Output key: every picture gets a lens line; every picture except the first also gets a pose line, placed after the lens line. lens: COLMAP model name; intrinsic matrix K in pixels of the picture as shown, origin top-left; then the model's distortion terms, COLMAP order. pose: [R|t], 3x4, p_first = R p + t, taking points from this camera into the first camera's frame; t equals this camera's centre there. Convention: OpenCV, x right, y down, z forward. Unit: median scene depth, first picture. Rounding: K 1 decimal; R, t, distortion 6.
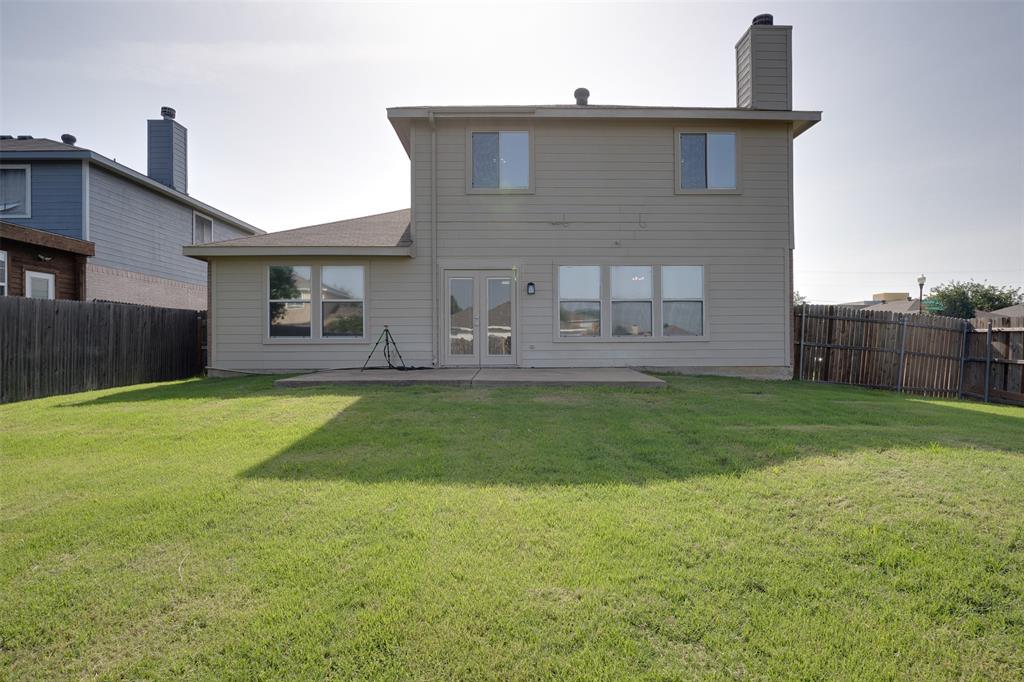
lens RADIAL K [[559.1, 0, 512.0], [0, 559.1, 341.0], [0, 0, 1]] dist [-0.002429, -0.000530]
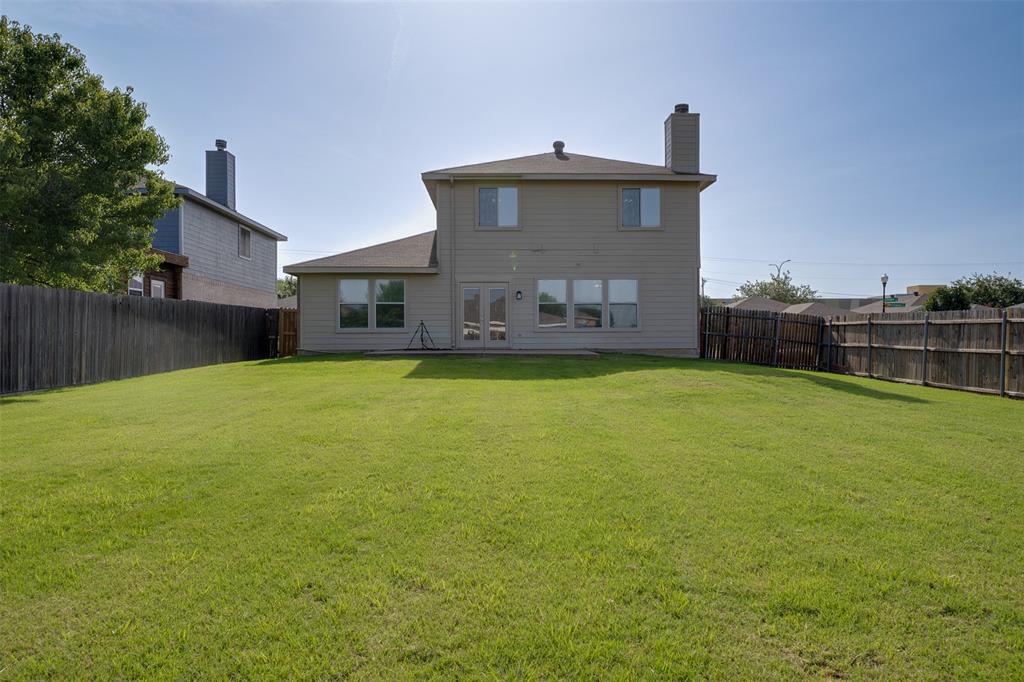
lens RADIAL K [[707.2, 0, 512.0], [0, 707.2, 341.0], [0, 0, 1]] dist [0.007362, 0.001065]
pose [[0.999927, 0.001065, 0.012013, -0.006468], [-0.001071, 0.999999, 0.000517, 0.024645], [-0.012012, -0.000530, 0.999928, -0.825978]]
